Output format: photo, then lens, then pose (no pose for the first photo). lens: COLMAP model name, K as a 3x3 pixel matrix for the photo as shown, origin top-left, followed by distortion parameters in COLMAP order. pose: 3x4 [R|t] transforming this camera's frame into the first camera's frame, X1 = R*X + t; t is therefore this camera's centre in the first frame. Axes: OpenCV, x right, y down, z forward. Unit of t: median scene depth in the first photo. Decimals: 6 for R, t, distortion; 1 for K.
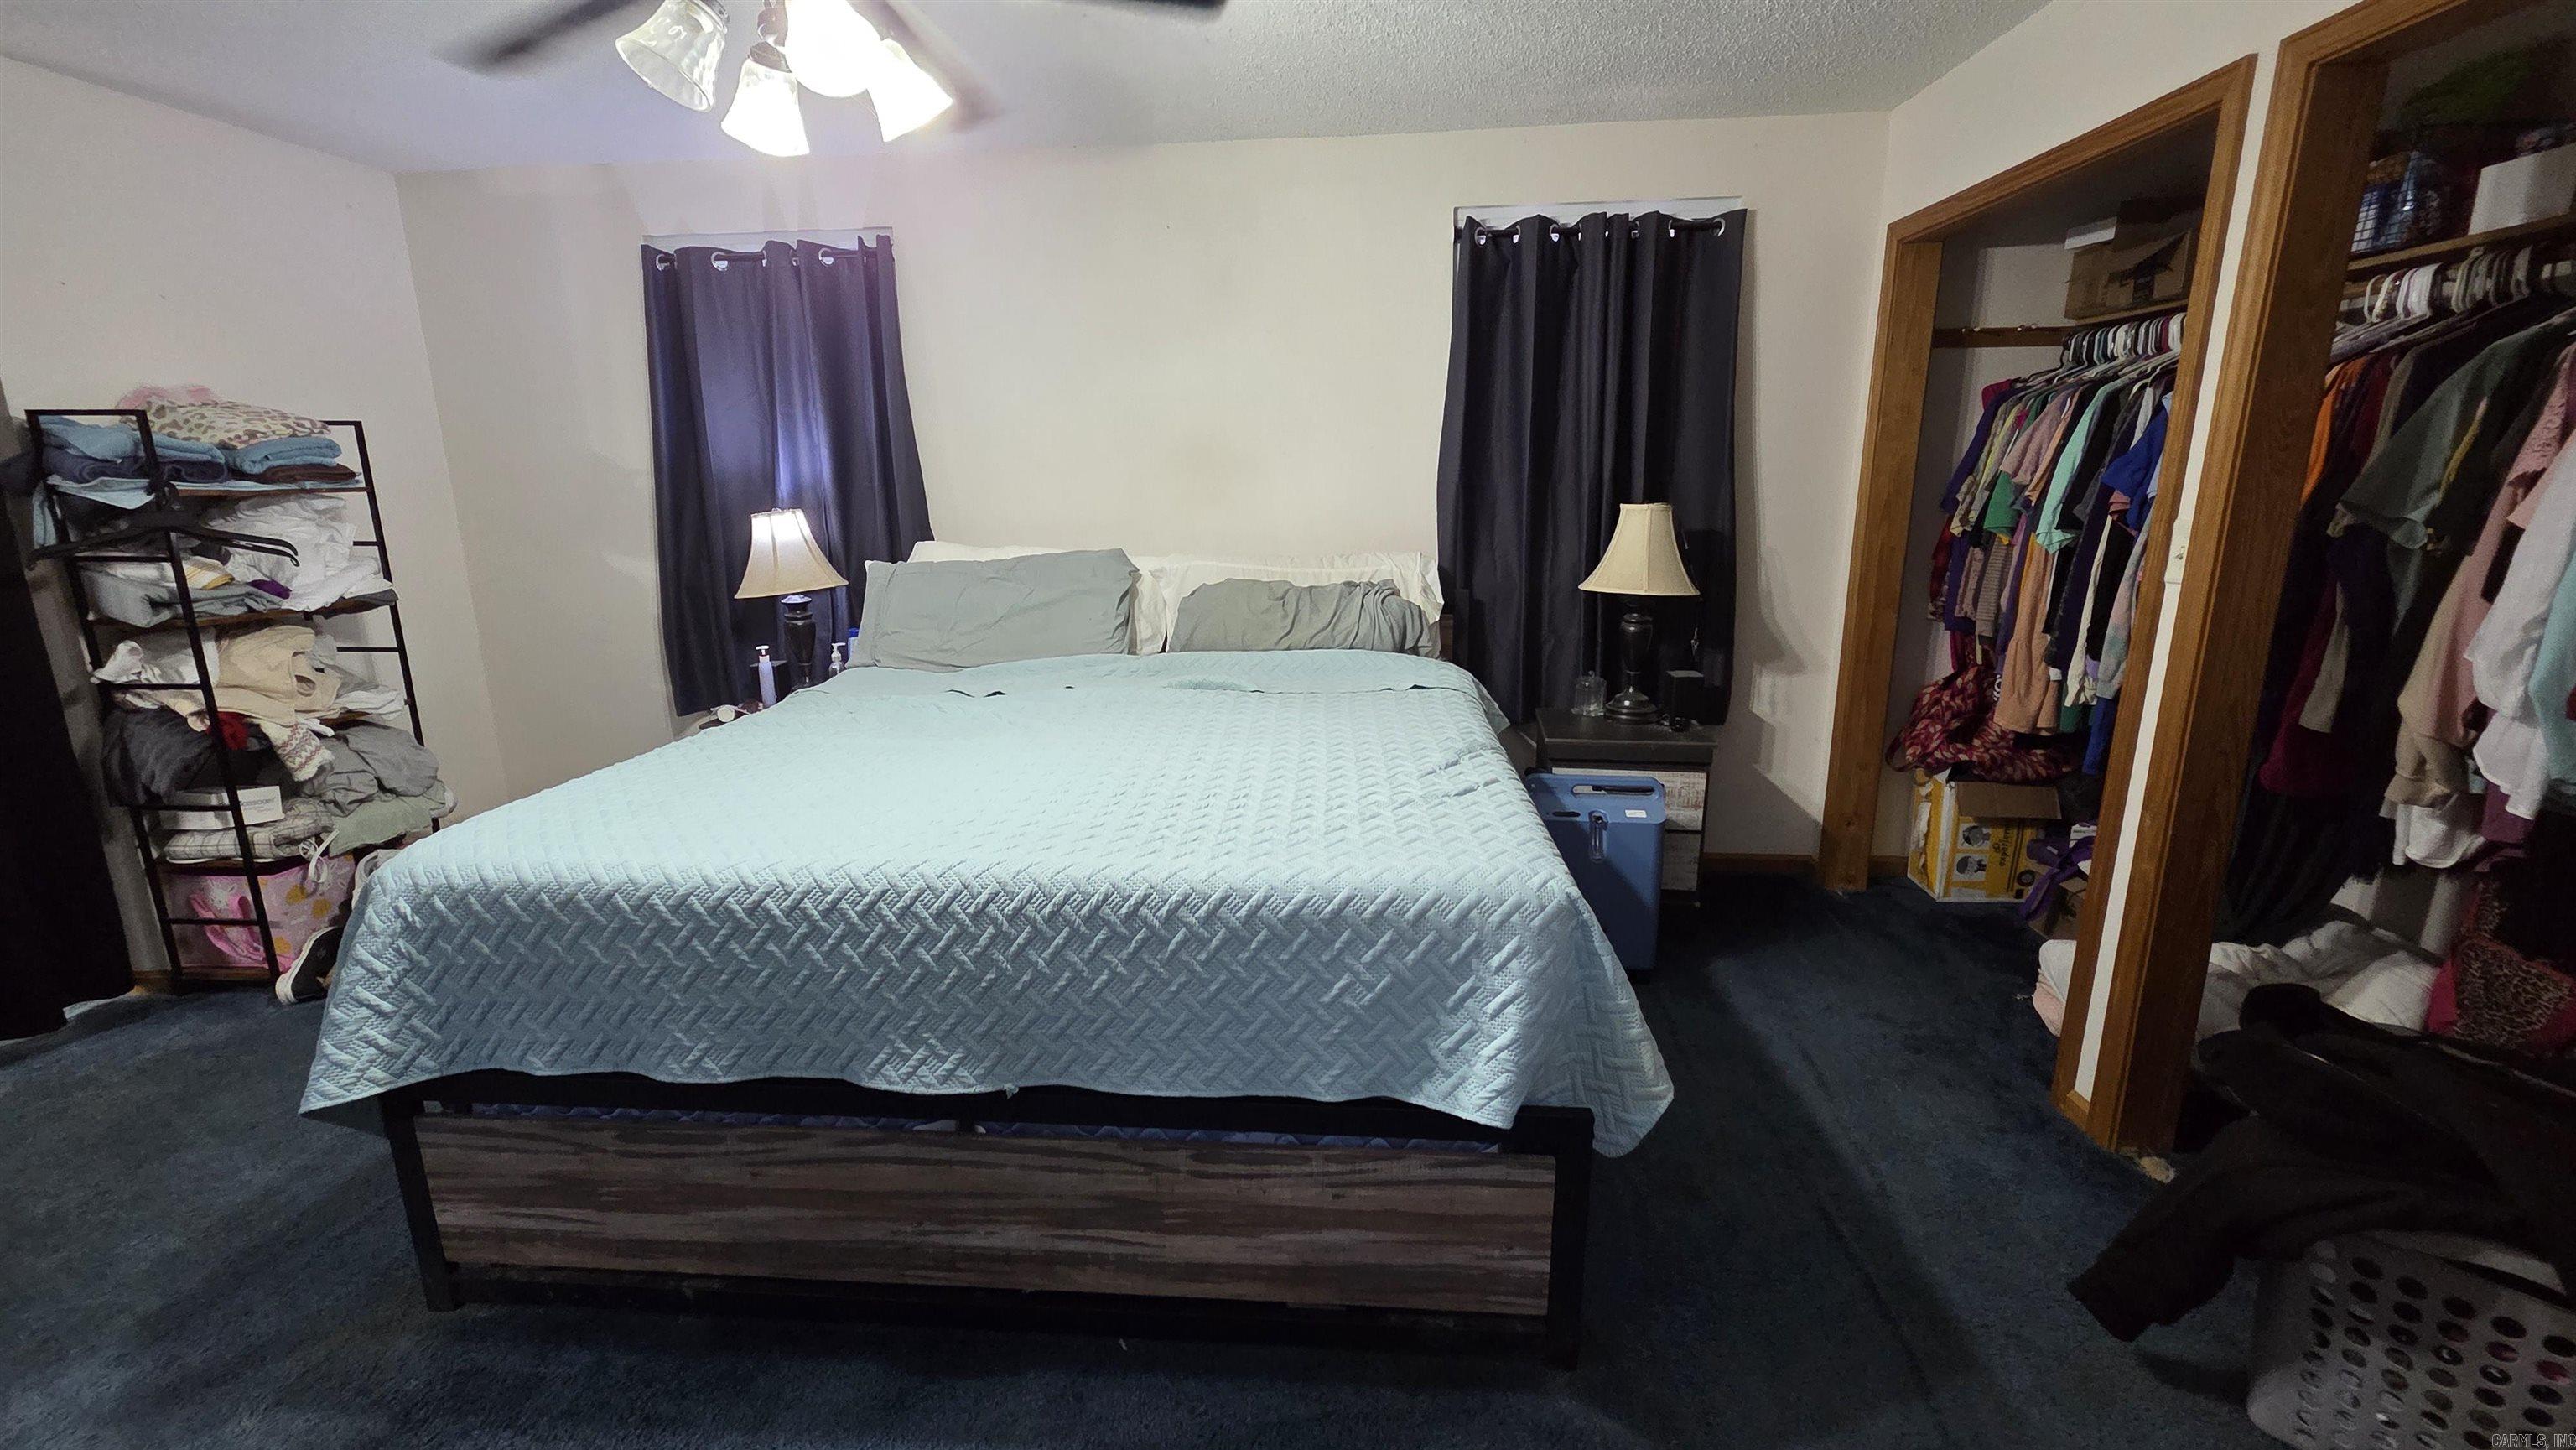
lens RADIAL K [[1054.9, 0, 1286.6], [0, 1054.9, 715.3], [0, 0, 1]] dist [0.004102, -0.000631]
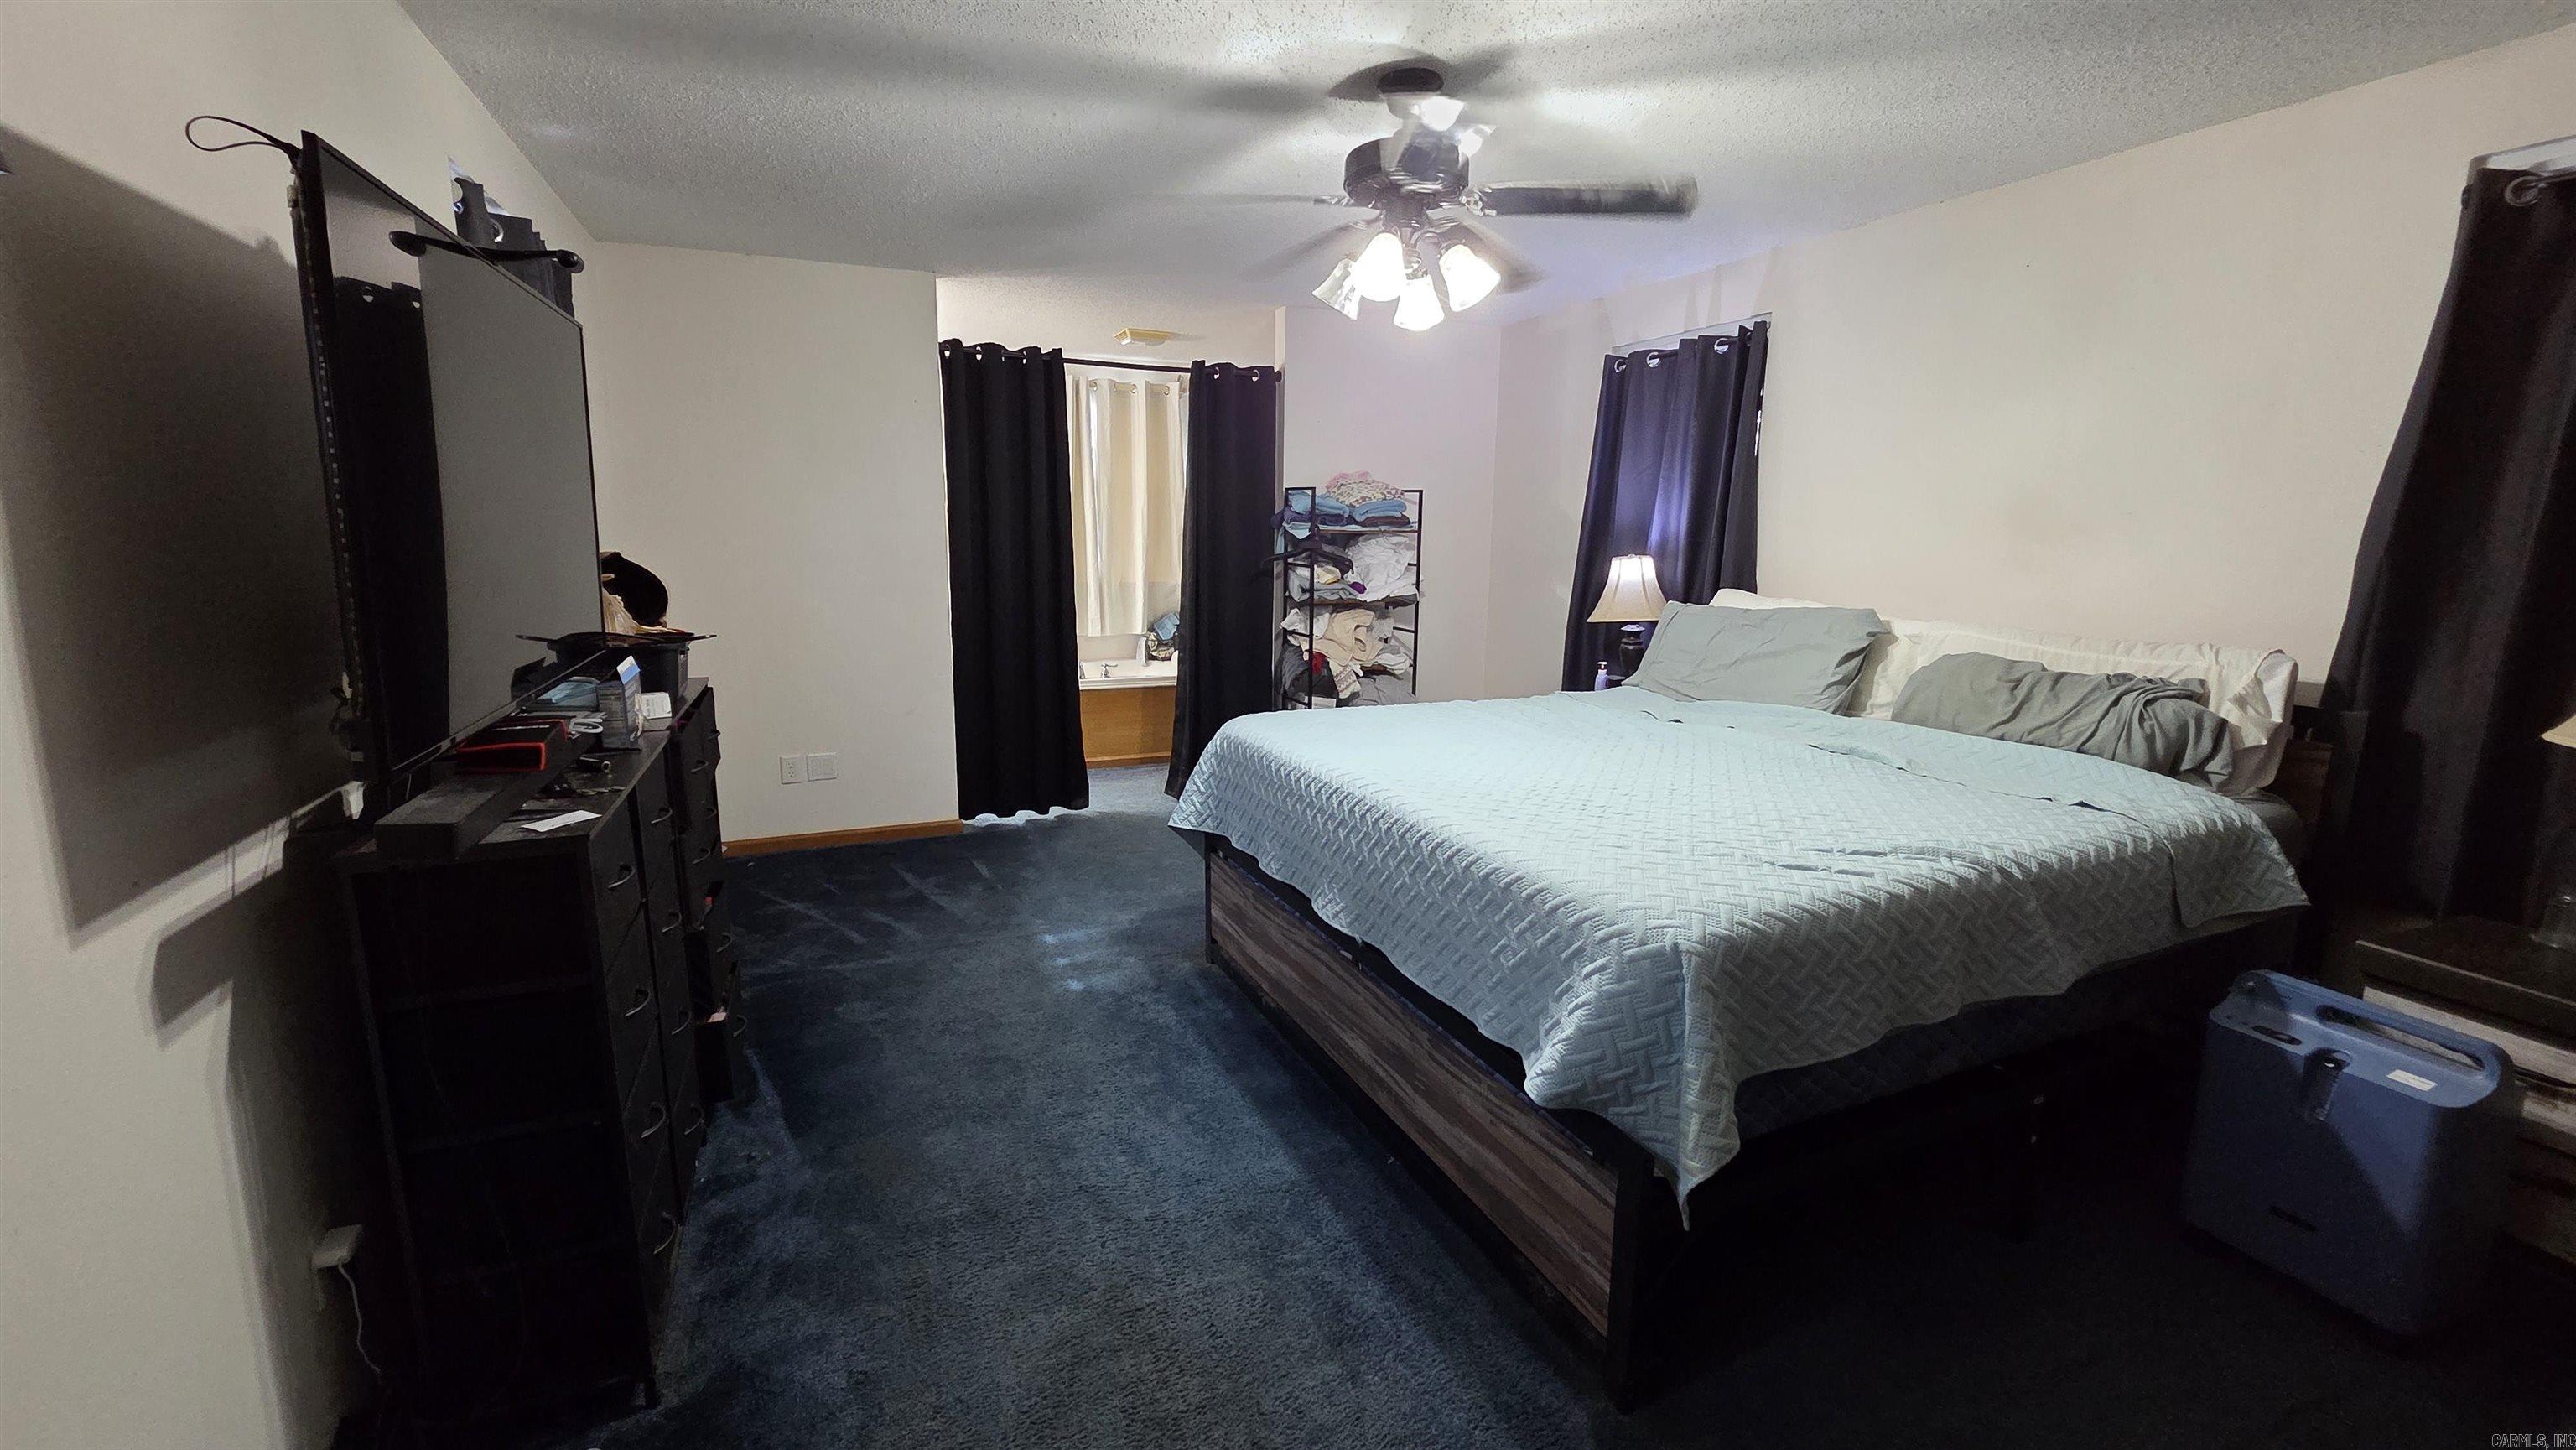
lens RADIAL K [[1054.9, 0, 1286.6], [0, 1054.9, 715.3], [0, 0, 1]] dist [0.004102, -0.000631]
pose [[0.480020, 0.173737, -0.859881, 0.532716], [-0.213007, 0.973942, 0.077874, -0.027203], [0.851004, 0.145779, 0.504519, 0.069110]]
